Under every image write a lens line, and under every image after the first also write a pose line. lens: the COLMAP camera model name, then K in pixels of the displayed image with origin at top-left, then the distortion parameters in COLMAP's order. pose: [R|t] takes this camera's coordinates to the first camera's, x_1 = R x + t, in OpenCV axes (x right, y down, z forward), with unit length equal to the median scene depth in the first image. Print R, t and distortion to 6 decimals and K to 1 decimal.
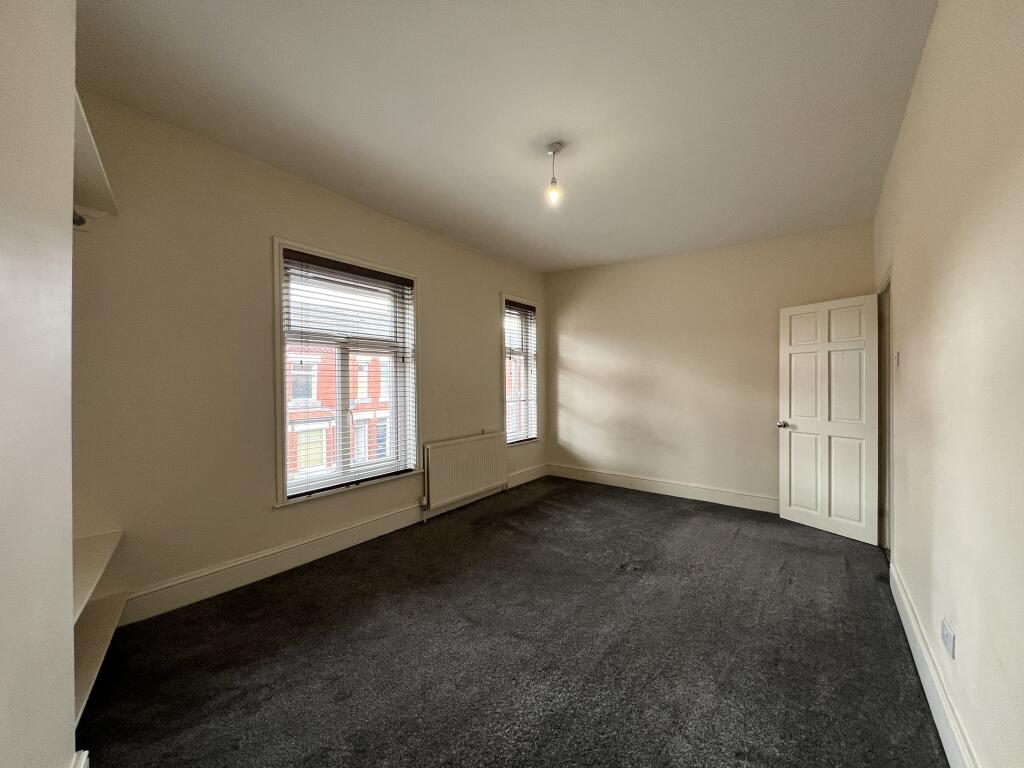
lens RADIAL K [[406.0, 0, 495.1], [0, 406.0, 386.7], [0, 0, 1]] dist [0.000279, 0.000024]
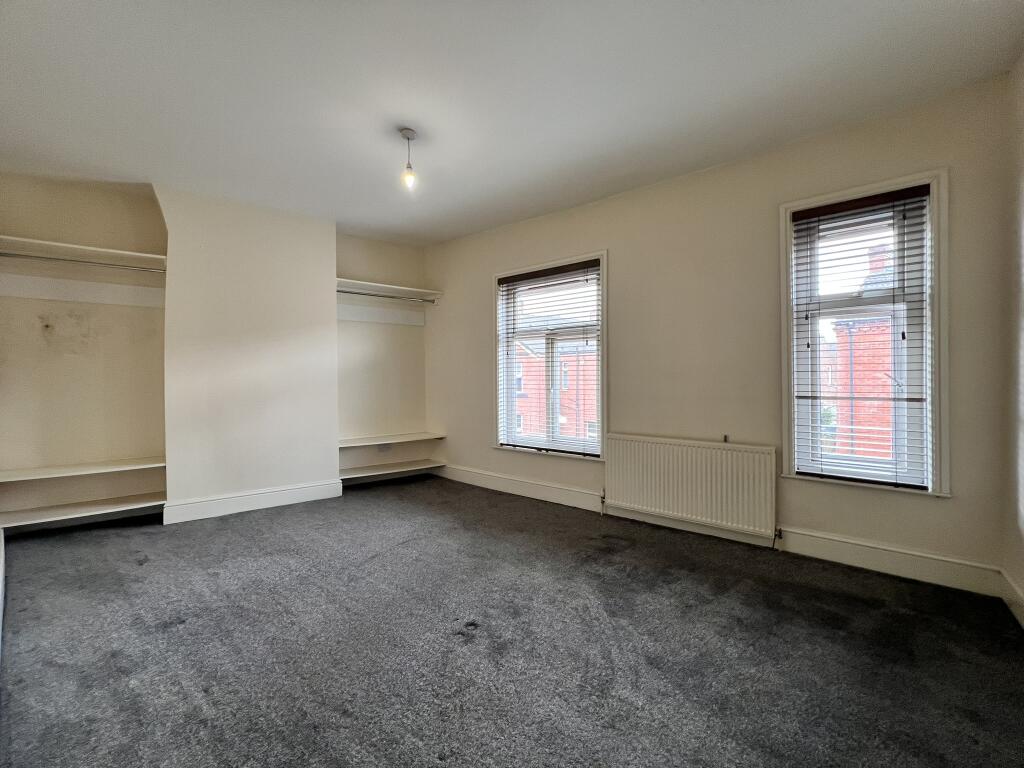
lens RADIAL K [[409.7, 0, 510.6], [0, 409.7, 379.7], [0, 0, 1]] dist [0.000113, 0.000003]
pose [[-0.003937, 0.027978, -0.999601, 0.758930], [0.006137, 0.999590, 0.027954, -0.006164], [0.999973, -0.006024, -0.004108, 0.786624]]
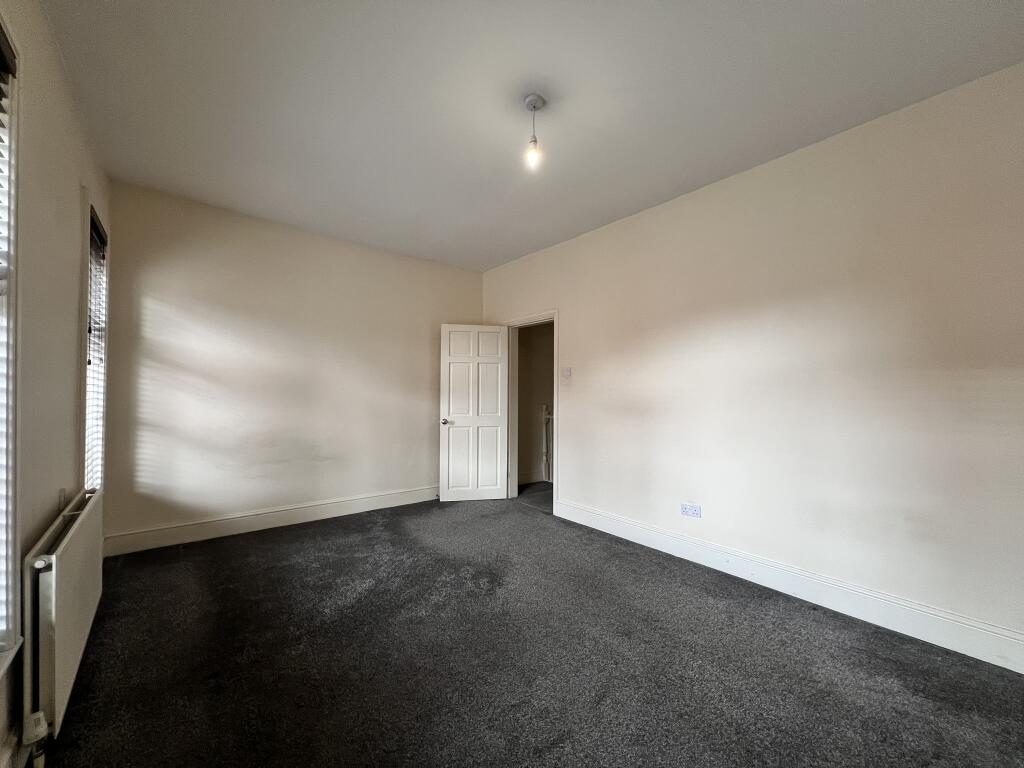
lens RADIAL K [[417.9, 0, 512.9], [0, 417.9, 386.9], [0, 0, 1]] dist [-0.000259, -0.000043]
pose [[0.206804, 0.007891, 0.978351, -0.451115], [0.005332, 0.999944, -0.009192, 0.004014], [-0.978368, 0.007117, 0.206750, 0.561241]]
